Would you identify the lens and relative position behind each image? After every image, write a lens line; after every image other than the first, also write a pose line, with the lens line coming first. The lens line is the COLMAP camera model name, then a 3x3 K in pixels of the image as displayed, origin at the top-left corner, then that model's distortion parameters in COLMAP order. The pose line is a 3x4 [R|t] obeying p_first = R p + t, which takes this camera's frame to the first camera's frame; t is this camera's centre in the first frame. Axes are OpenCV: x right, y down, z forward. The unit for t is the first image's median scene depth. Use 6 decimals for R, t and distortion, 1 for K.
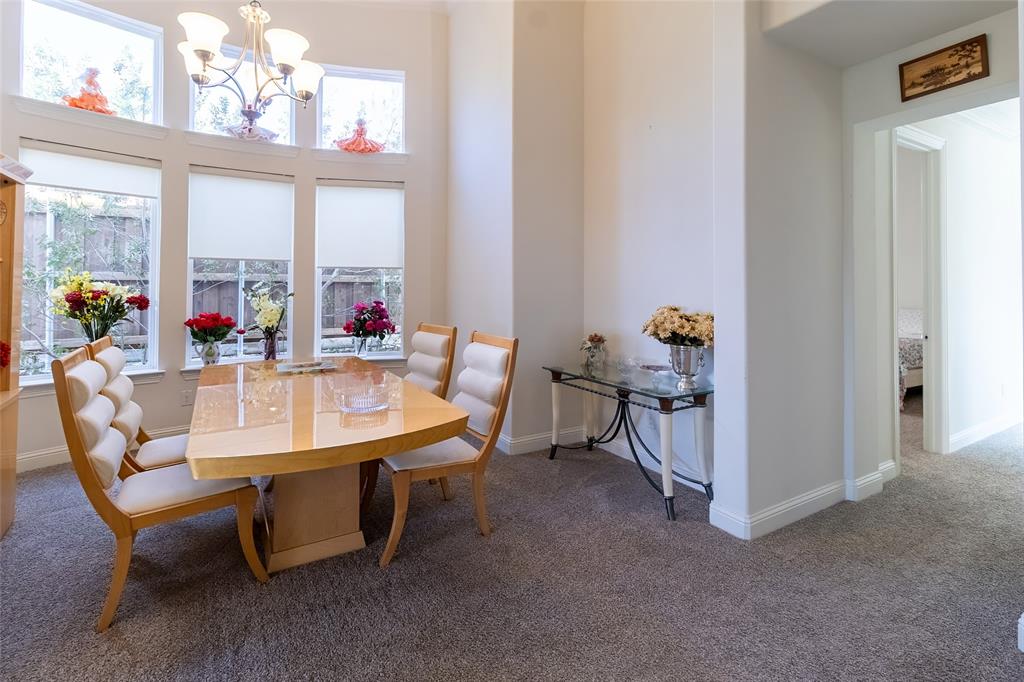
lens RADIAL K [[491.4, 0, 522.6], [0, 491.4, 289.4], [0, 0, 1]] dist [0.002165, -0.000200]
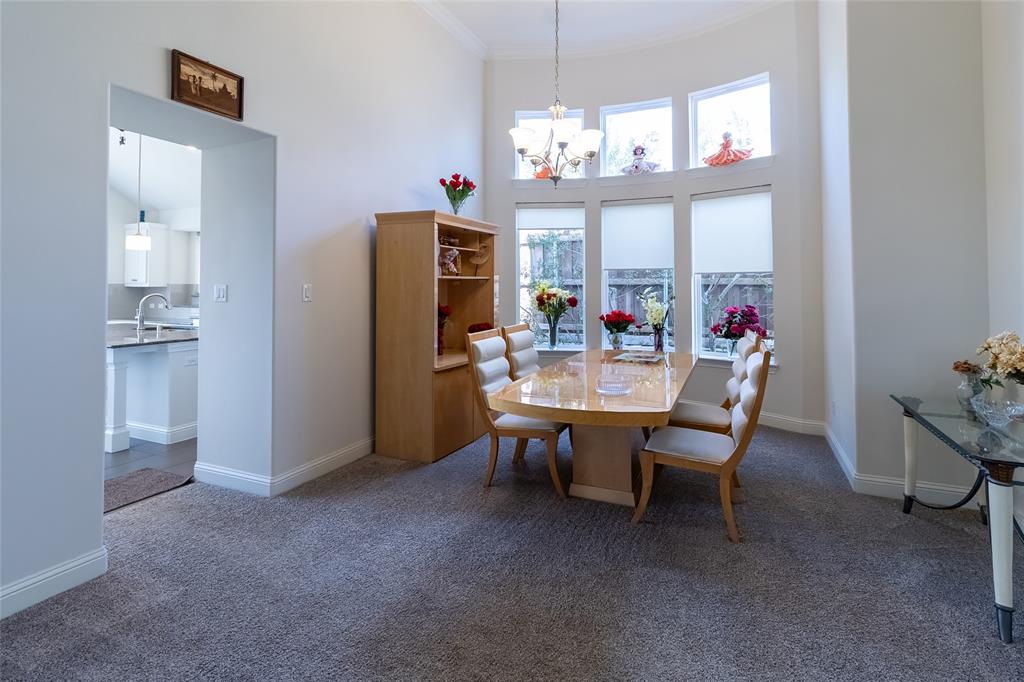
lens RADIAL K [[491.4, 0, 522.6], [0, 491.4, 289.4], [0, 0, 1]] dist [0.002165, -0.000200]
pose [[0.572488, 0.003110, -0.819907, 0.296497], [0.001070, 0.999989, 0.004540, -0.015196], [0.819913, -0.003477, 0.572478, 0.036644]]
